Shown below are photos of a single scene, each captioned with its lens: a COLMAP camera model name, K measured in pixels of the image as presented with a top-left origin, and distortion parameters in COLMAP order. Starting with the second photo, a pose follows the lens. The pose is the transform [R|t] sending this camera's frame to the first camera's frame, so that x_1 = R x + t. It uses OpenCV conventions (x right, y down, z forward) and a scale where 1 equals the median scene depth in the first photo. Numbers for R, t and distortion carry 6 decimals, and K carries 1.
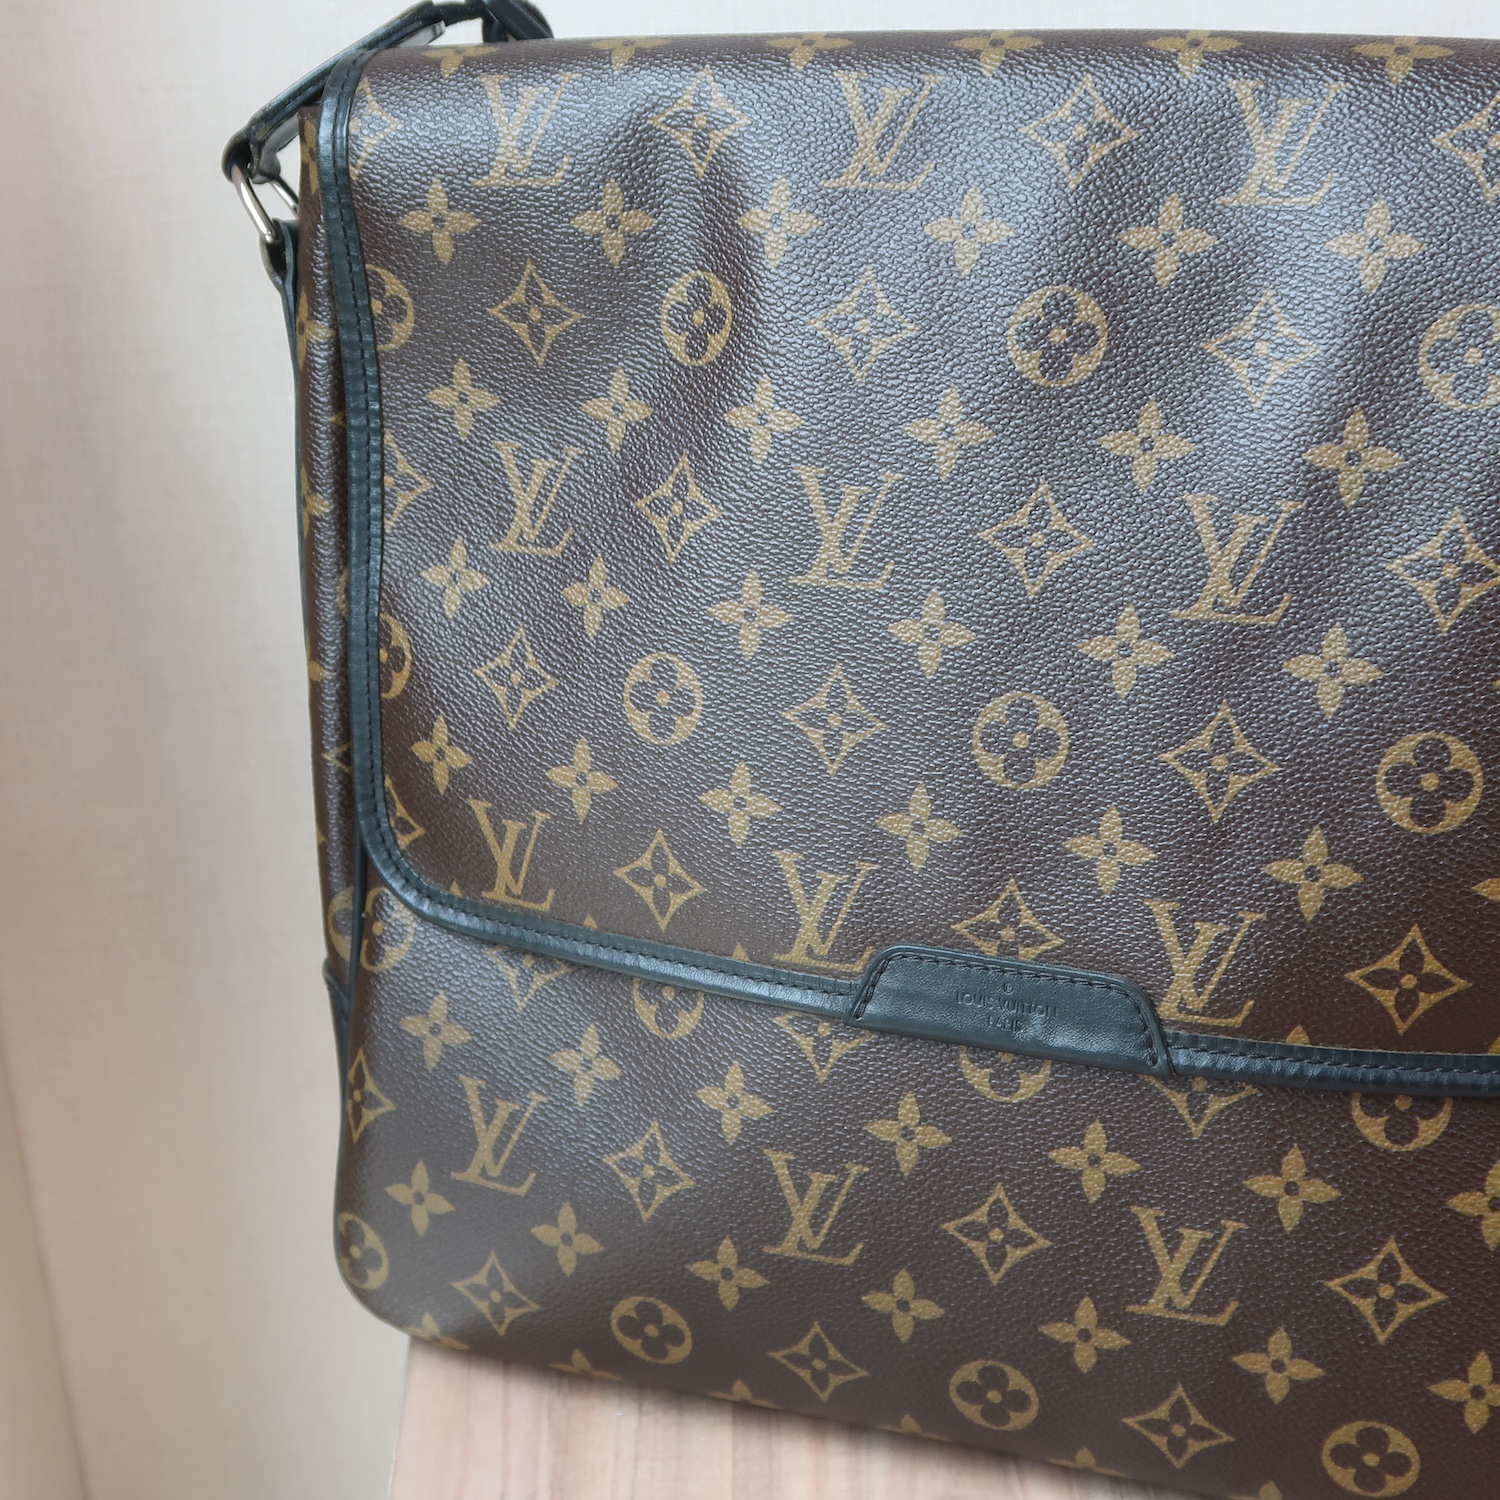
lens RADIAL K [[2592.9, 0, 750.0], [0, 2592.9, 750.0], [0, 0, 1]] dist [-0.017620, 0.012258]
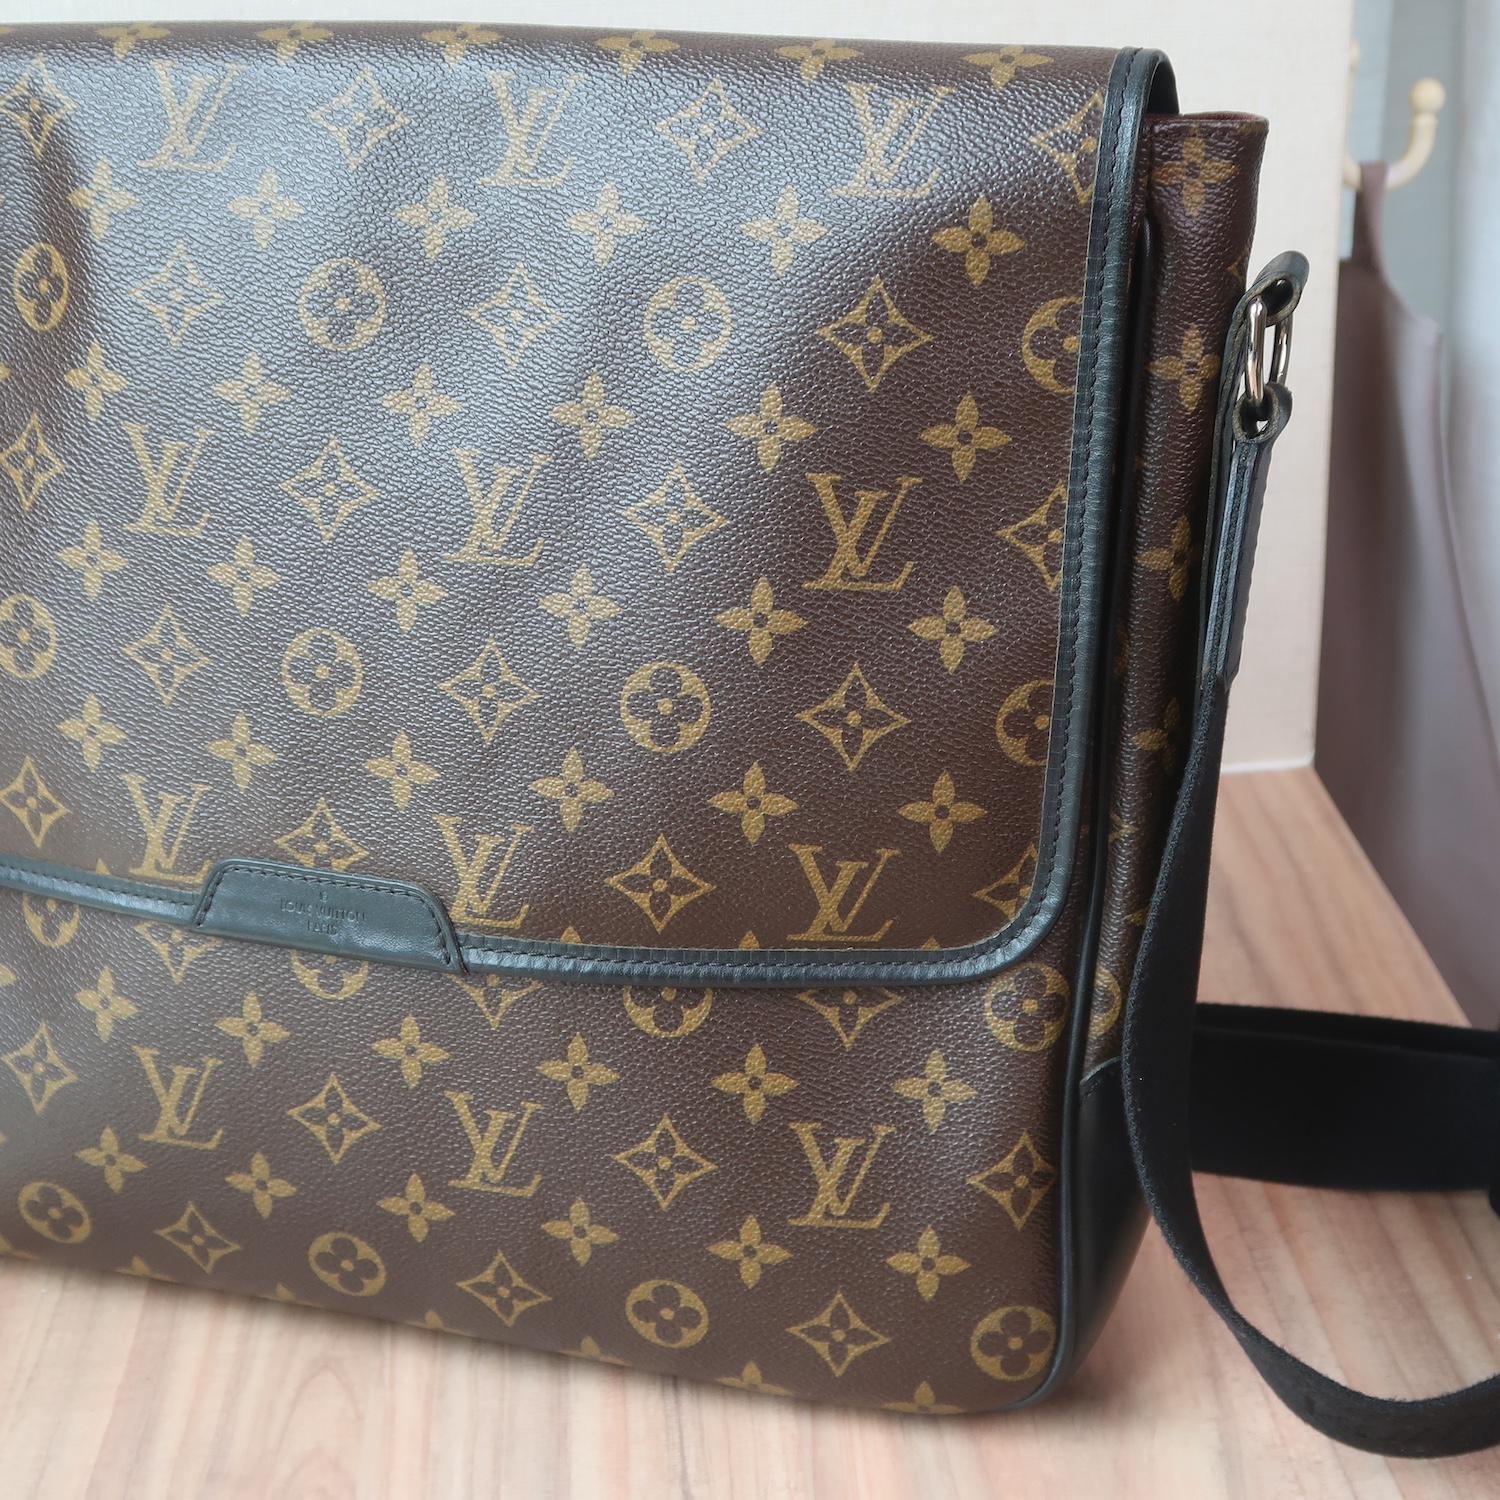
lens RADIAL K [[2592.9, 0, 750.0], [0, 2592.9, 750.0], [0, 0, 1]] dist [-0.017620, 0.012258]
pose [[0.998976, -0.012243, 0.043551, 0.237000], [0.010721, 0.999329, 0.035028, -0.007267], [-0.043950, -0.034525, 0.998437, -0.109994]]
